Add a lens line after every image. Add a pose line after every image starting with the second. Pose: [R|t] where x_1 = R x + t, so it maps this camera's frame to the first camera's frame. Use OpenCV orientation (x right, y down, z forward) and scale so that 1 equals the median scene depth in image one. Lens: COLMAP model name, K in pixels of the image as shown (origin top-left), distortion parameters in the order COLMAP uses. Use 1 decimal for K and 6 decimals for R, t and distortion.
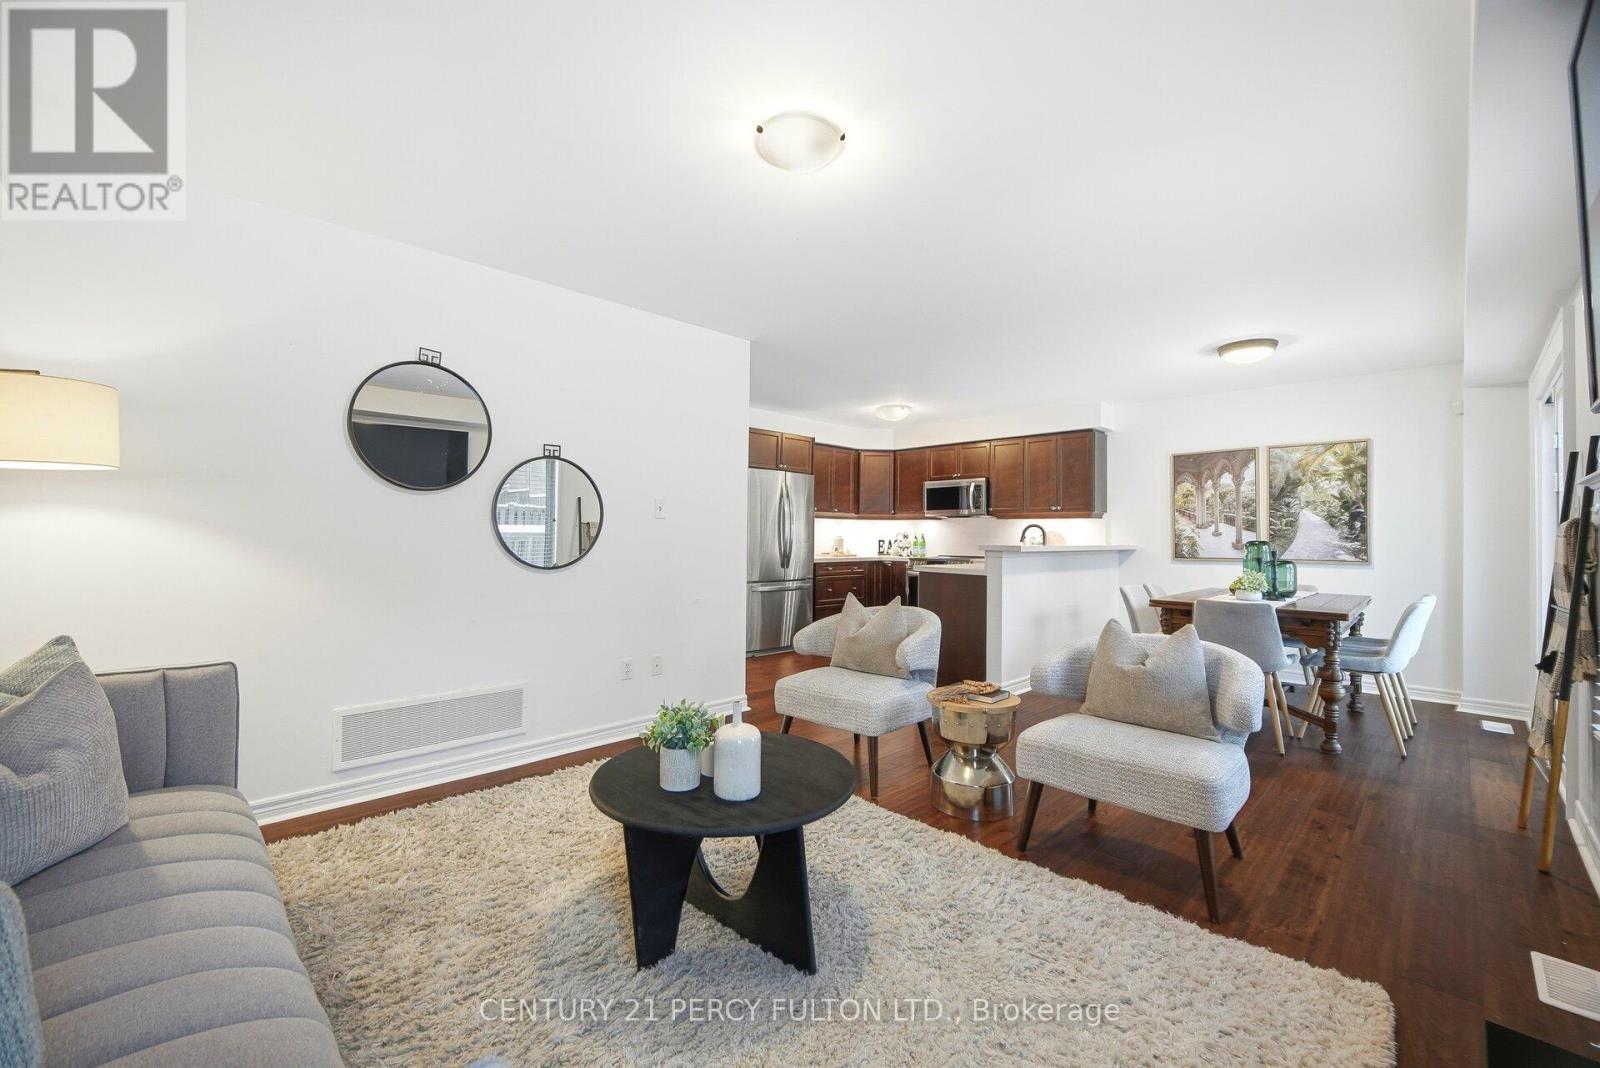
lens RADIAL K [[650.9, 0, 795.5], [0, 650.9, 521.9], [0, 0, 1]] dist [-0.004598, -0.000701]
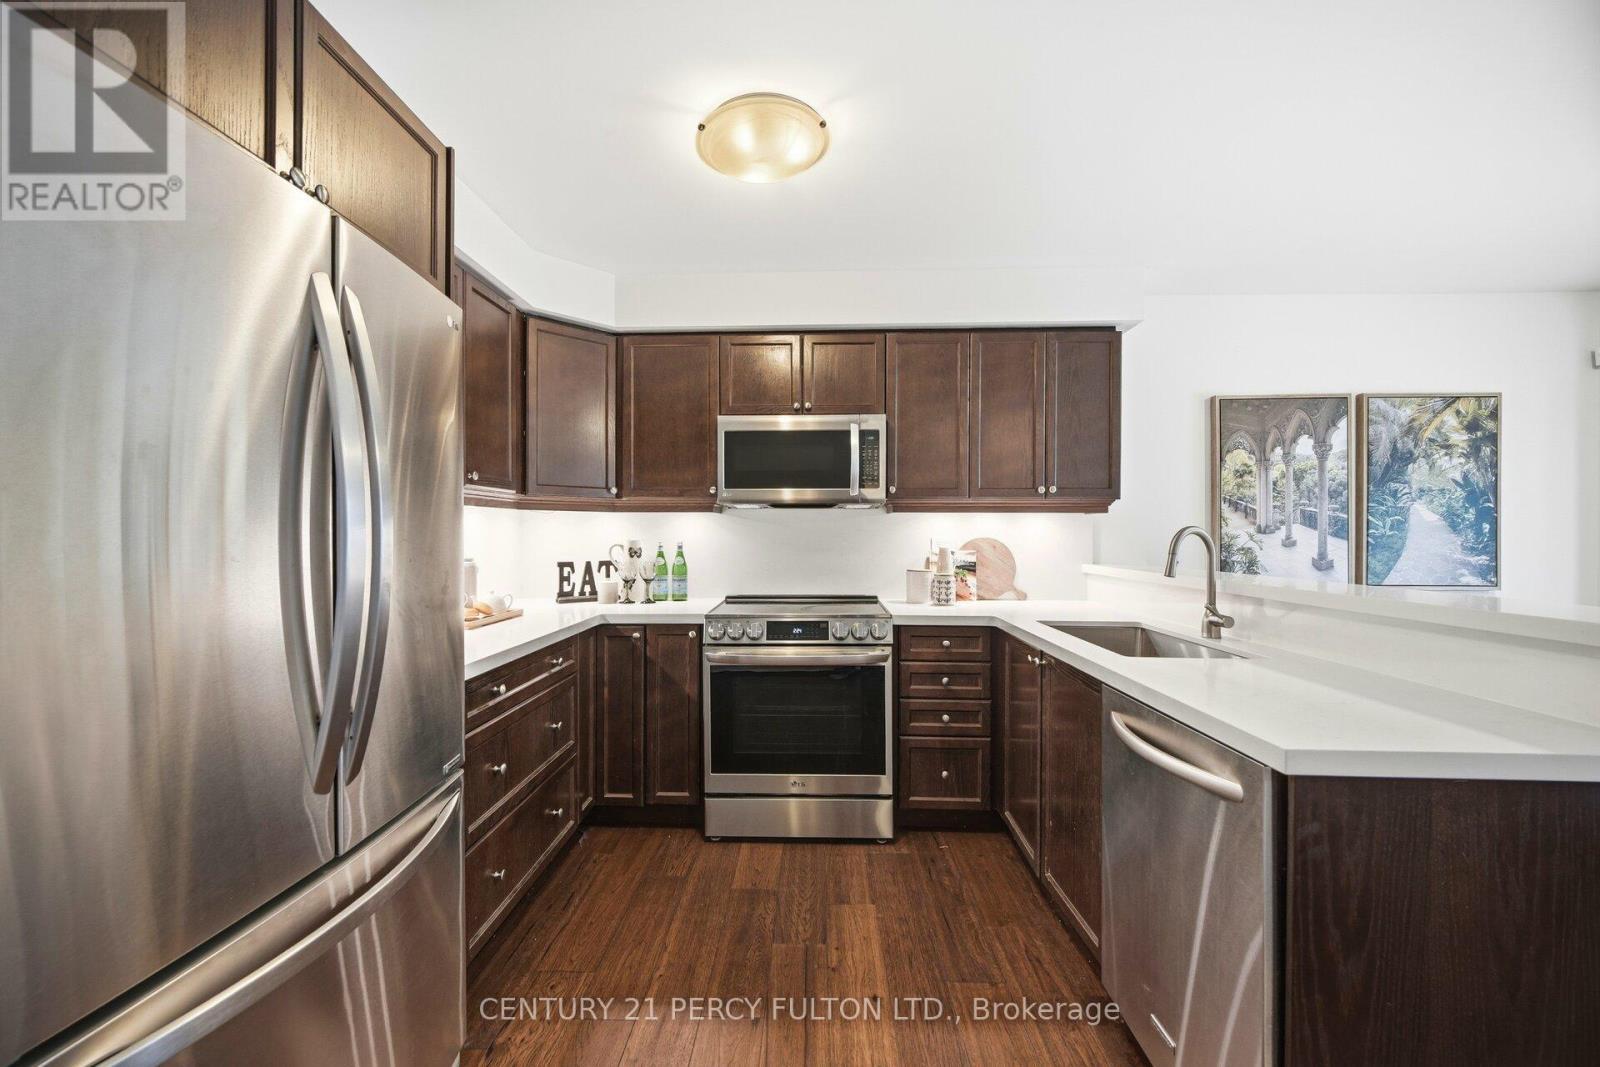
lens RADIAL K [[650.9, 0, 784.4], [0, 650.9, 533.5], [0, 0, 1]] dist [-0.004598, -0.000701]
pose [[0.730485, -0.008064, 0.682882, -0.051257], [-0.007741, 0.999768, 0.020087, 0.002074], [-0.682885, -0.019960, 0.730253, 0.802895]]
